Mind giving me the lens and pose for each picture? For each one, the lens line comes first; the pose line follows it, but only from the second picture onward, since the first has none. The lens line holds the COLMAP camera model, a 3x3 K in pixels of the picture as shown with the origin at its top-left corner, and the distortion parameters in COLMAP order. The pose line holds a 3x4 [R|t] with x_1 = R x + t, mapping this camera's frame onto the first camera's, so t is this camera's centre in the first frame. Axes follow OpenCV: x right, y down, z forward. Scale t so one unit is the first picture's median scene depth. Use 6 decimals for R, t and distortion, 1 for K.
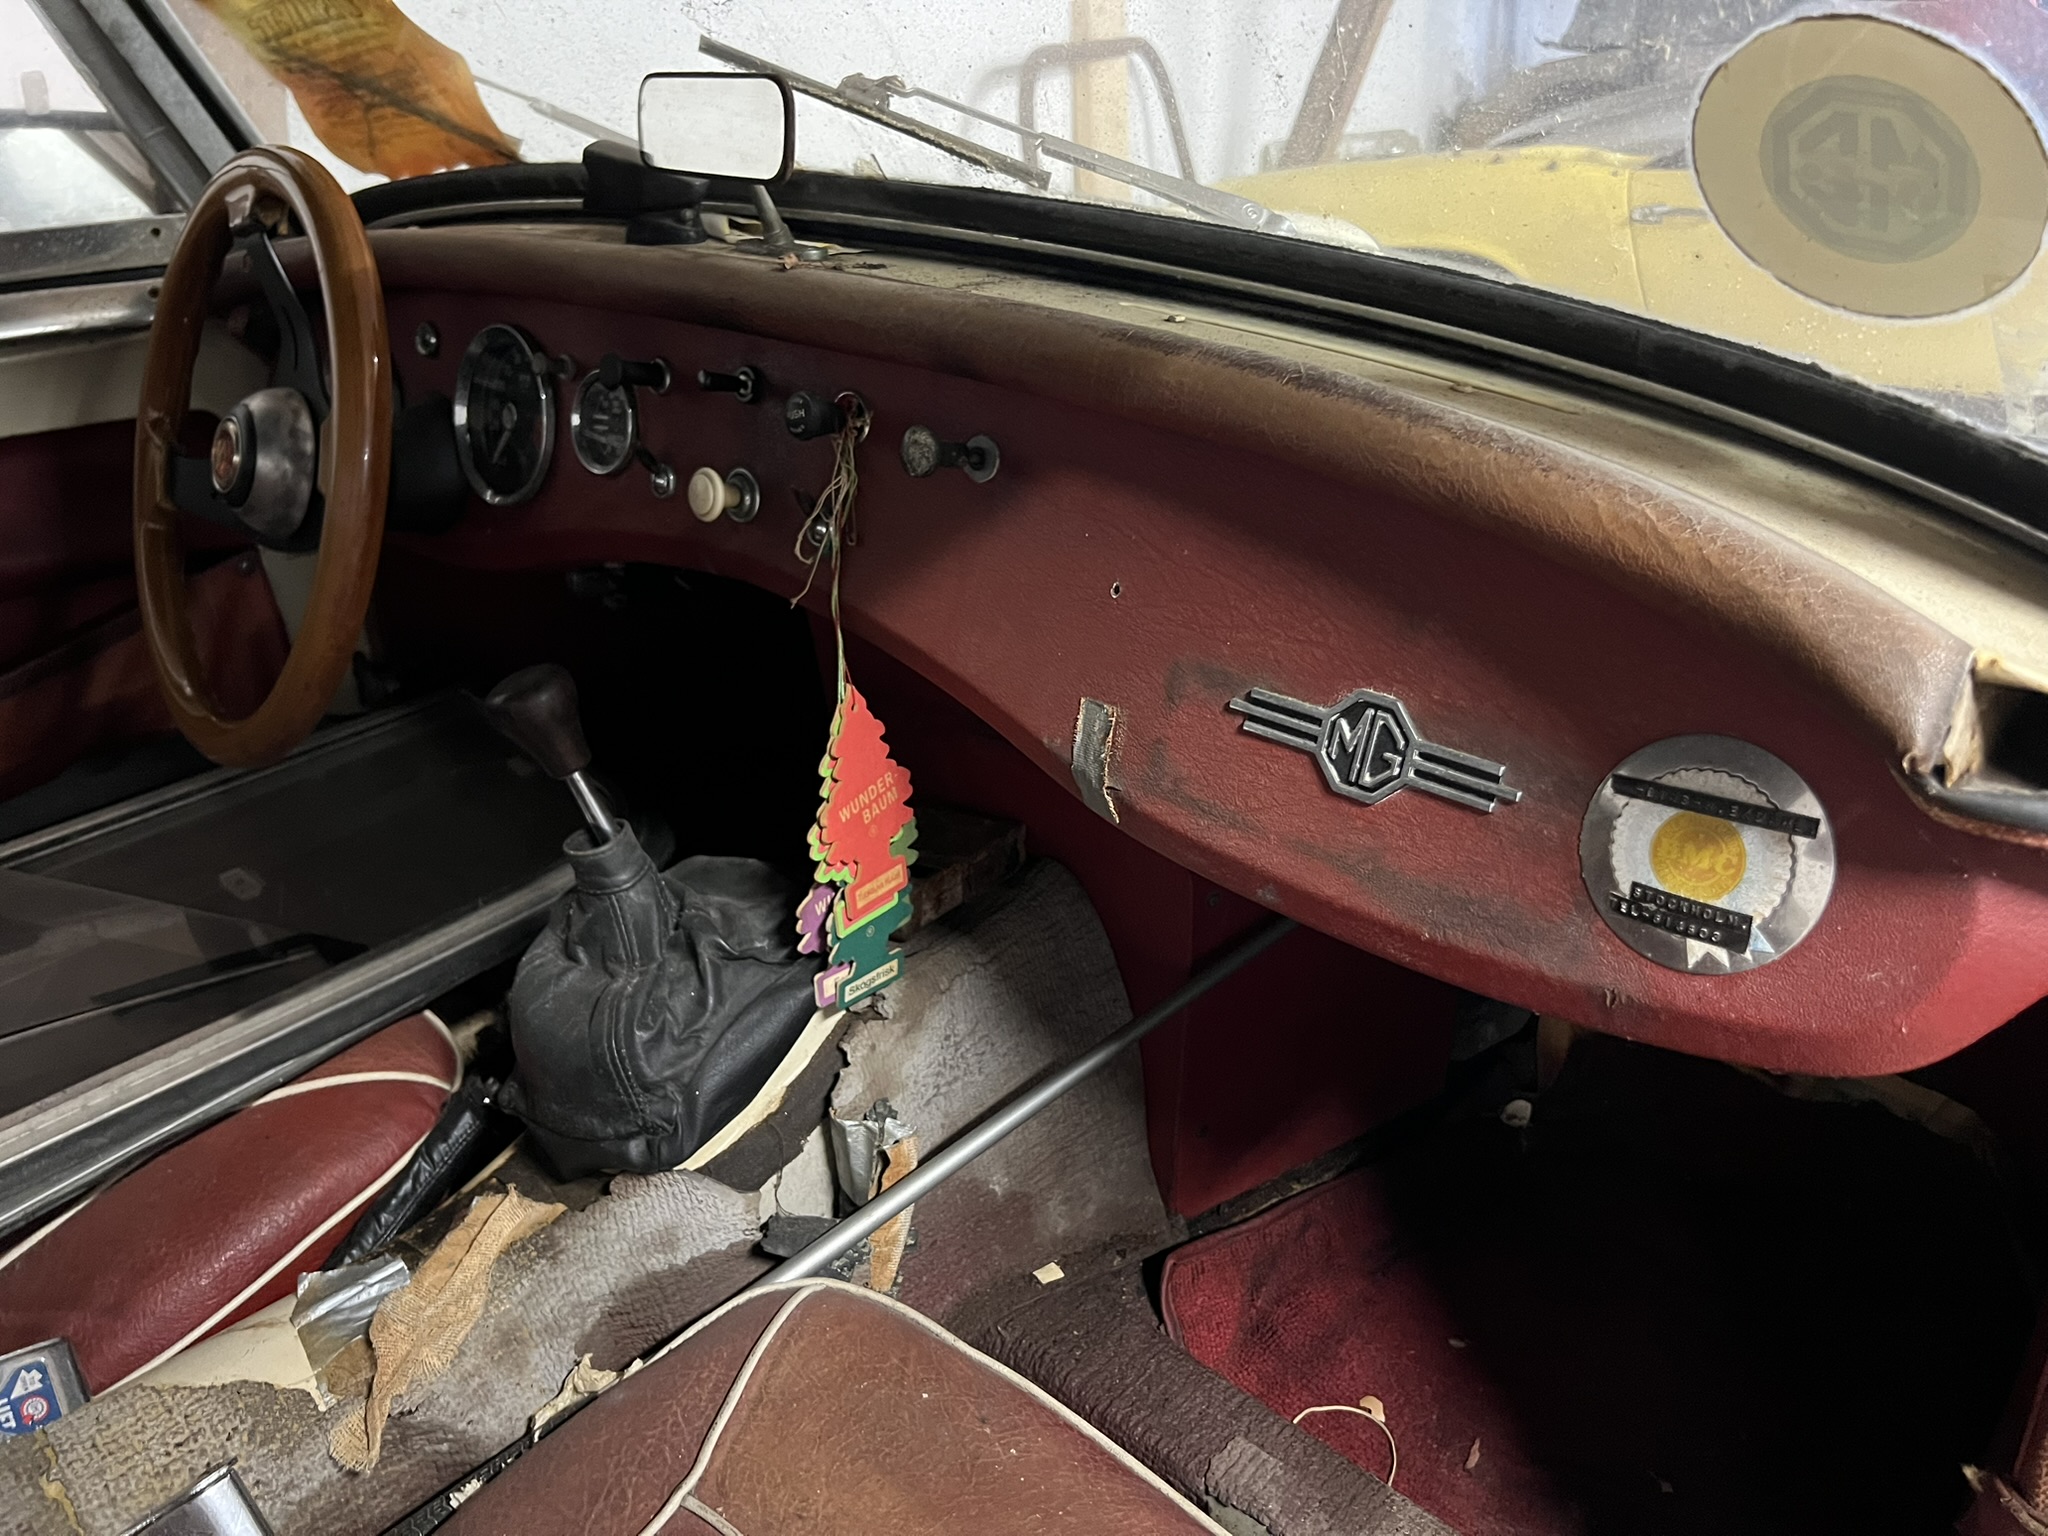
lens RADIAL K [[1551.5, 0, 1027.2], [0, 1551.5, 774.5], [0, 0, 1]] dist [0.037806, -0.049868]
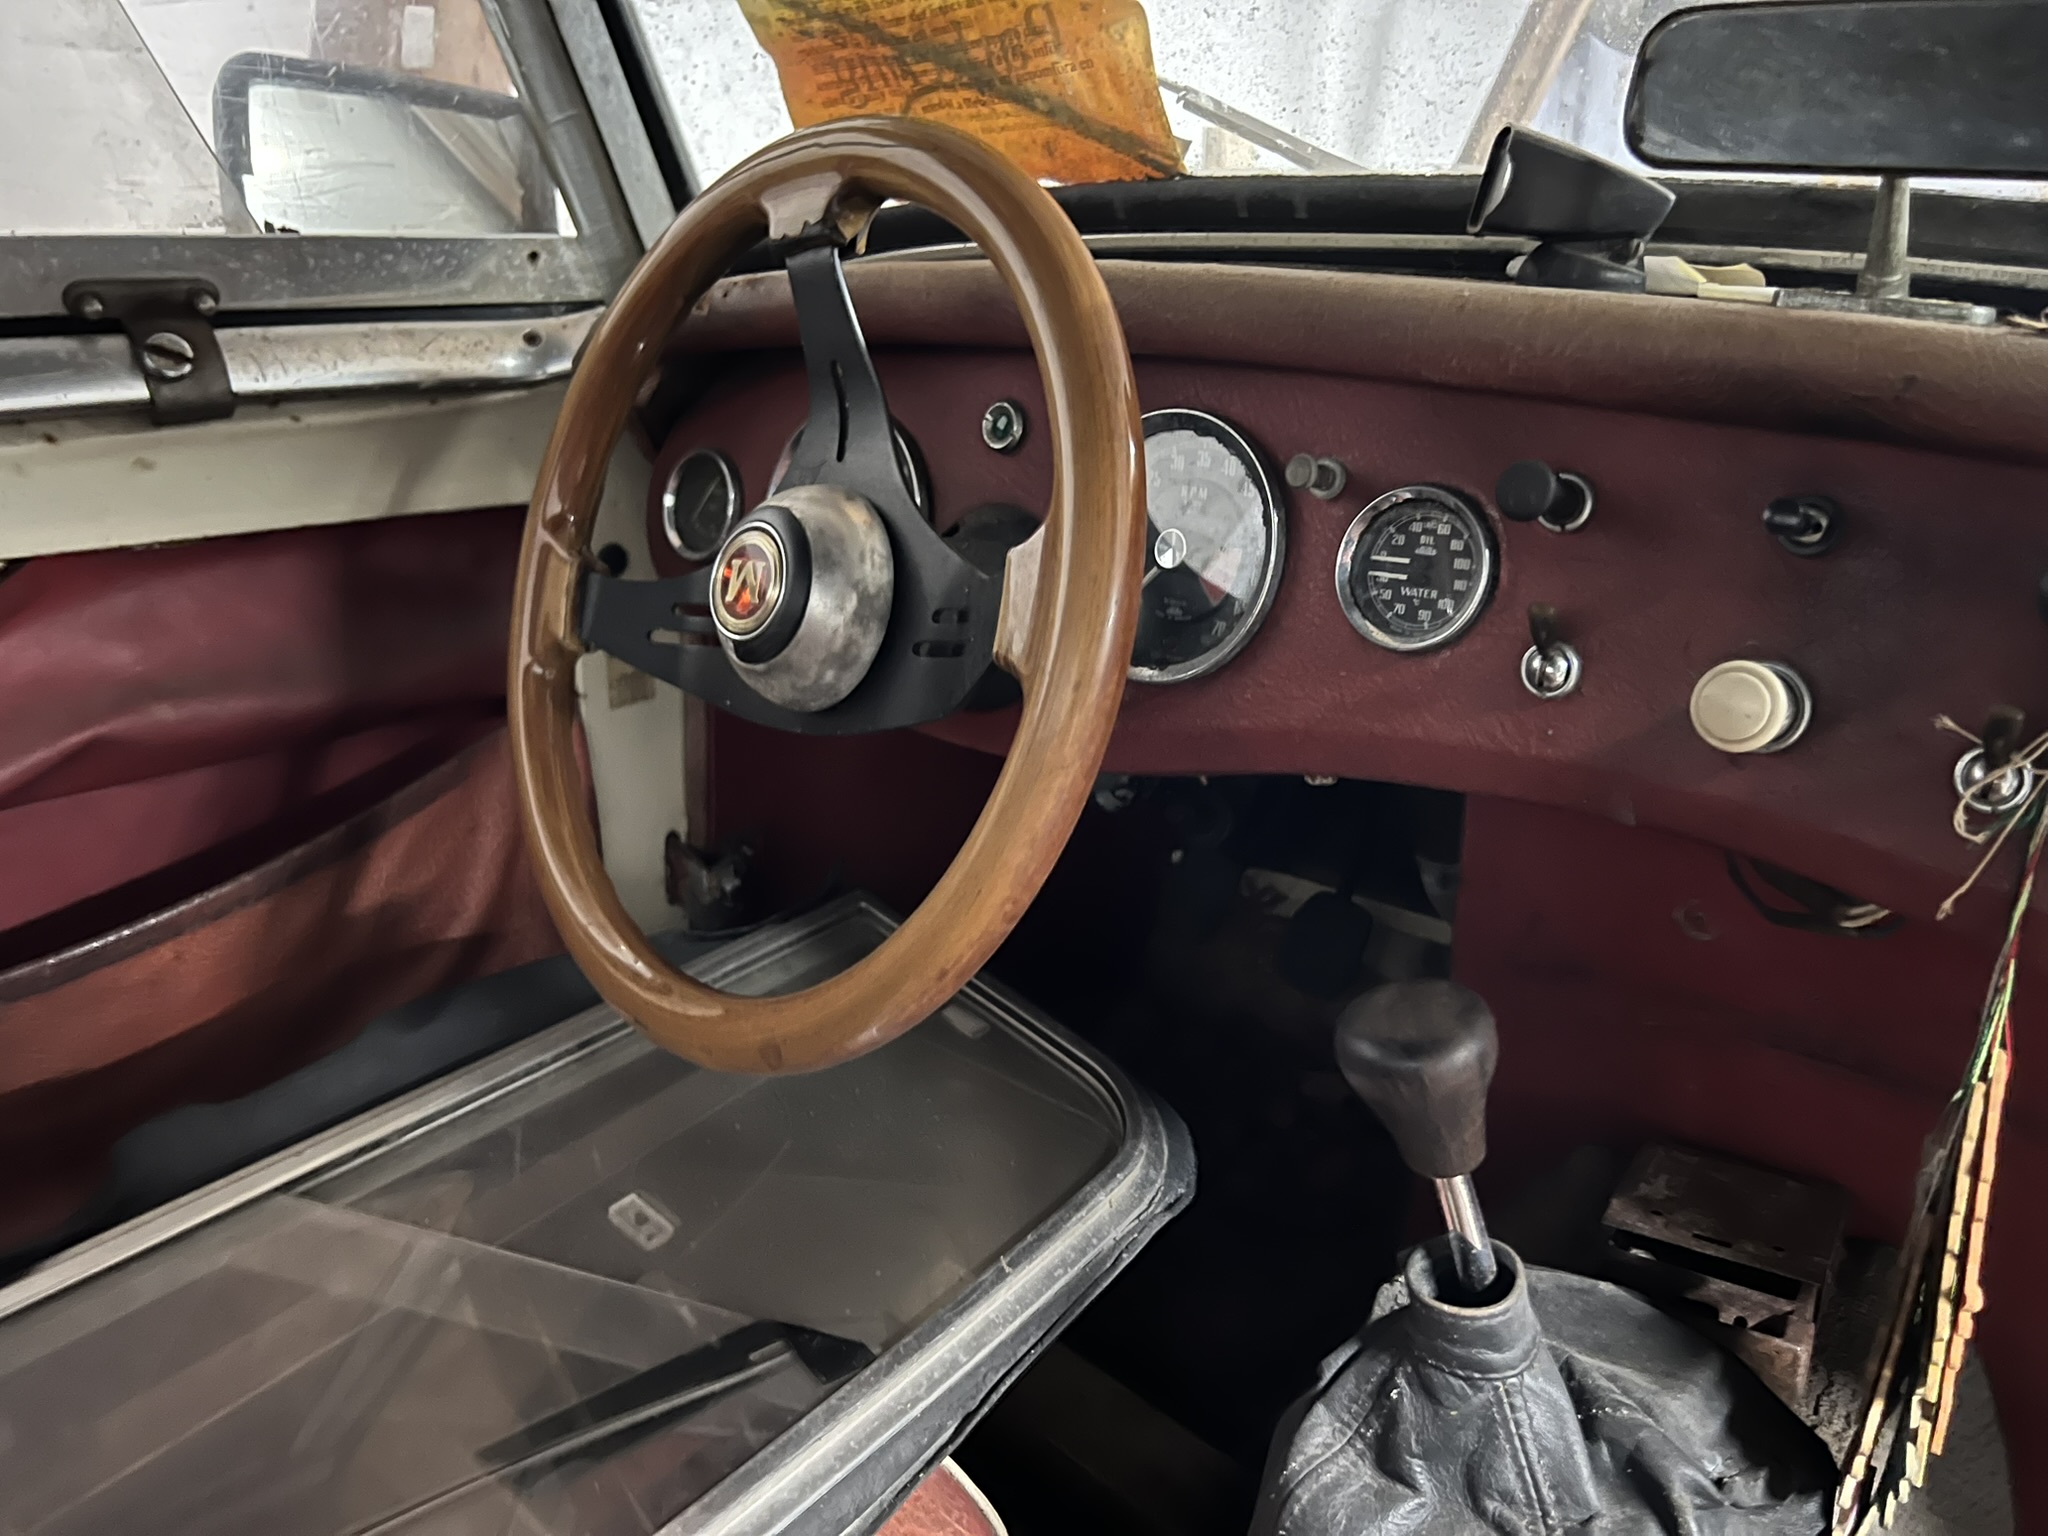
lens RADIAL K [[1551.5, 0, 1027.2], [0, 1551.5, 774.5], [0, 0, 1]] dist [0.037806, -0.049868]
pose [[0.998134, 0.052417, 0.031323, -0.472282], [-0.049820, 0.995658, -0.078631, -0.092835], [-0.035309, 0.076924, 0.996412, 0.415709]]
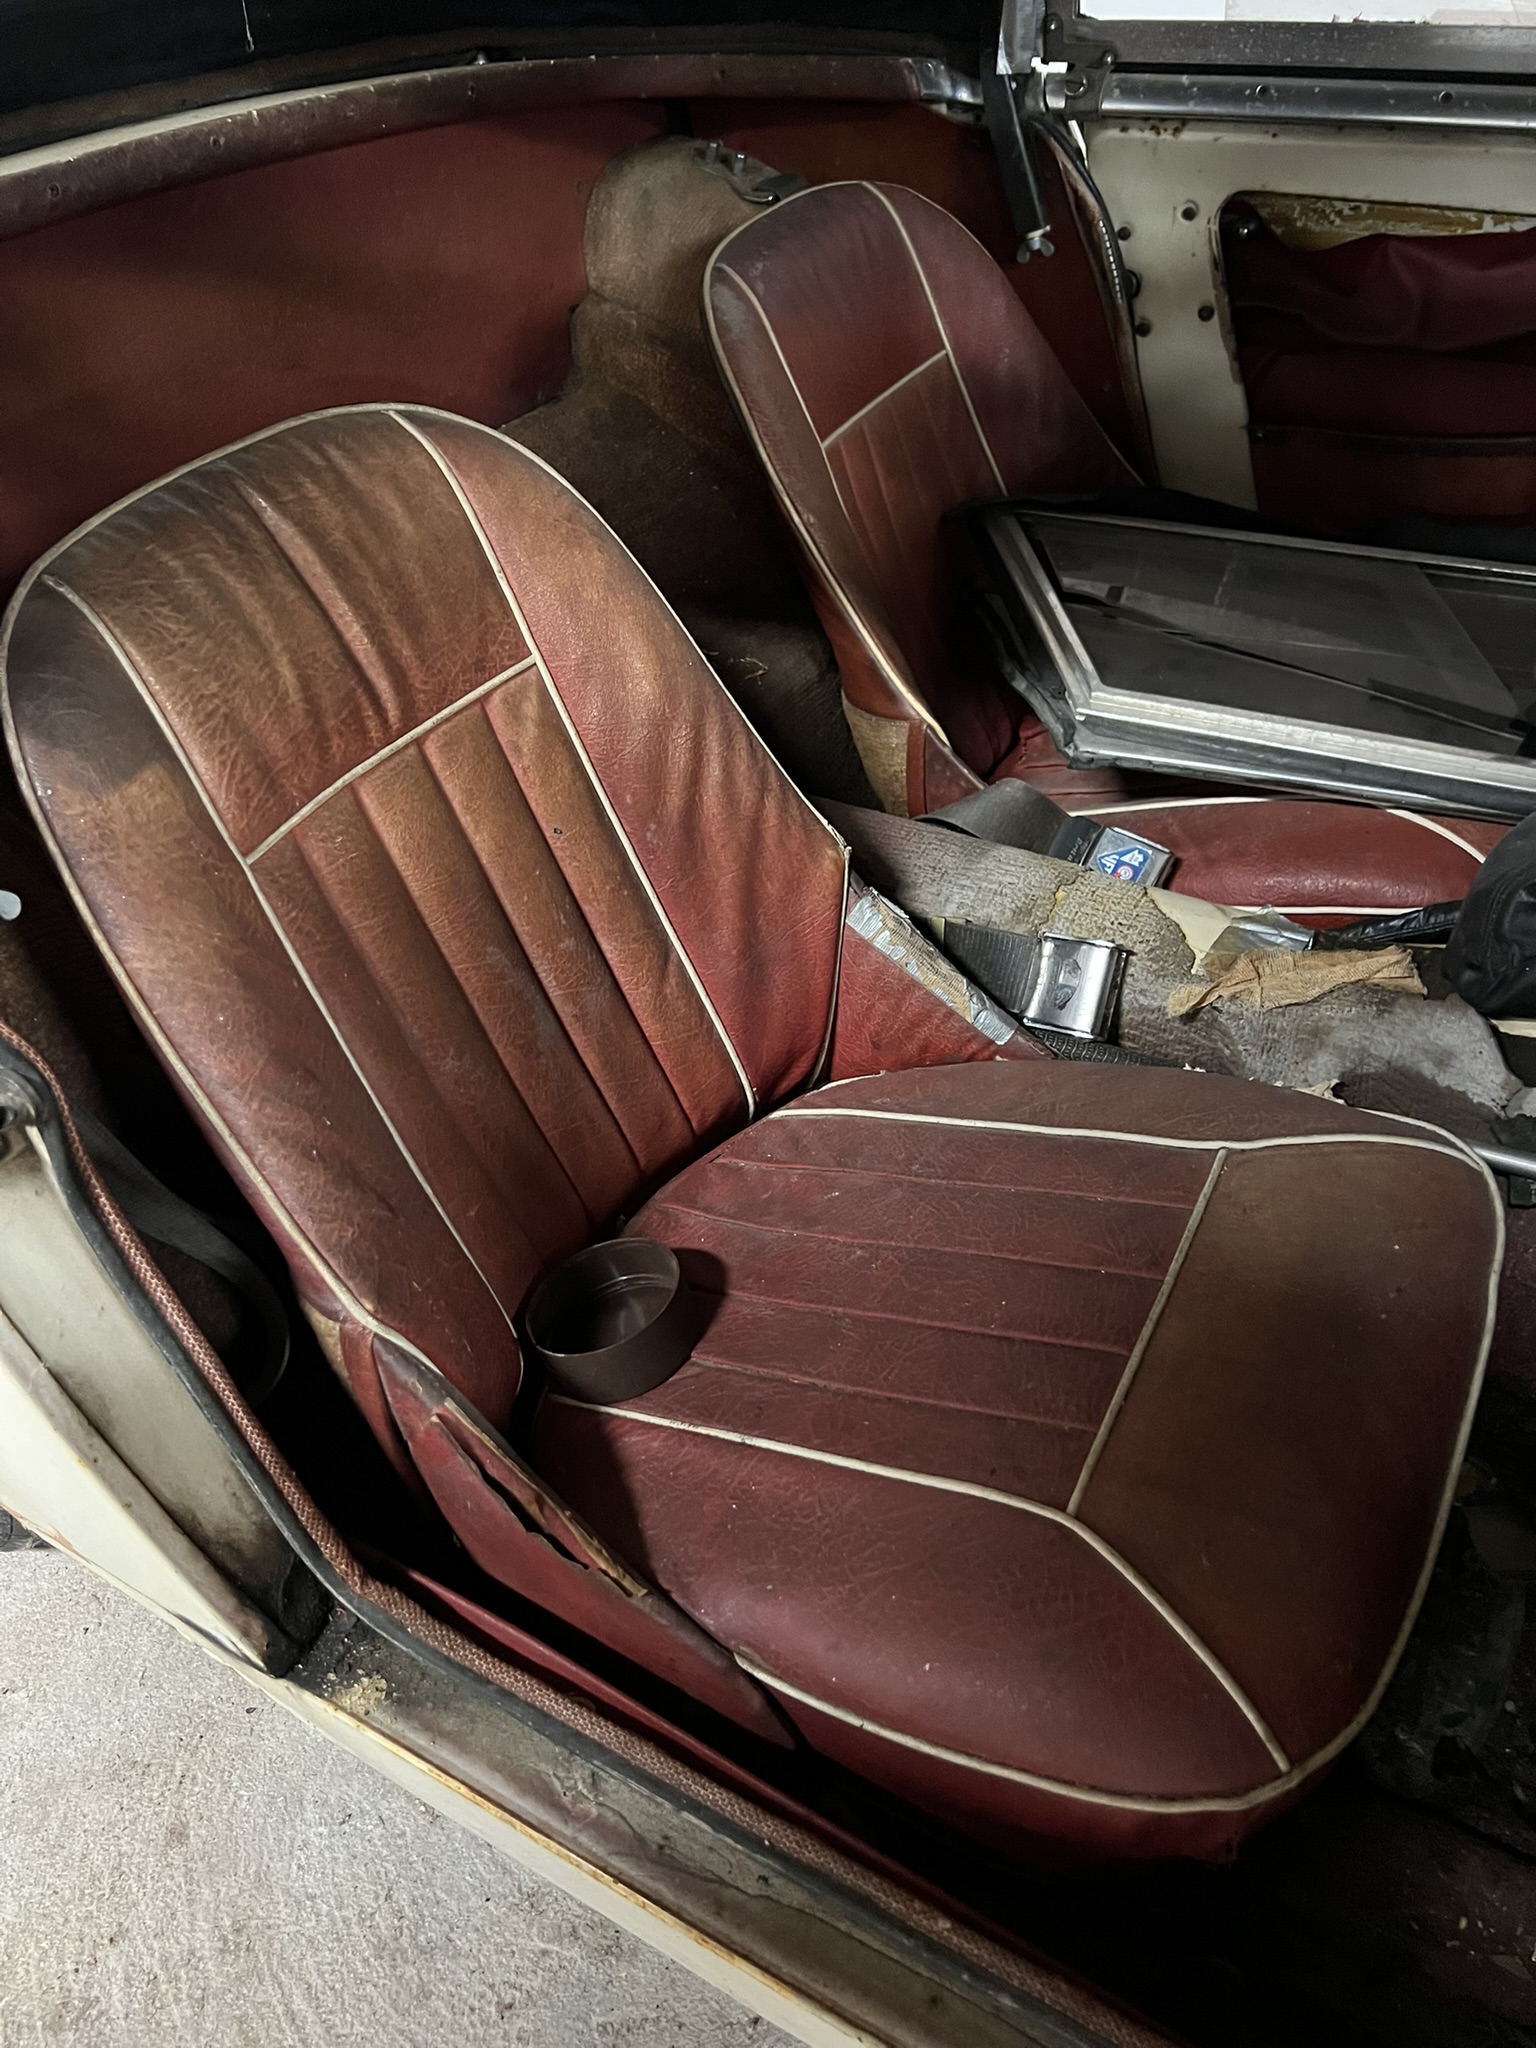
lens RADIAL K [[1543.3, 0, 763.6], [0, 1543.3, 1009.6], [0, 0, 1]] dist [0.048609, -0.075877]
pose [[0.230264, 0.603554, -0.763348, 0.501157], [-0.380884, 0.777743, 0.500042, -0.111515], [0.895492, 0.175605, 0.408971, 0.070796]]
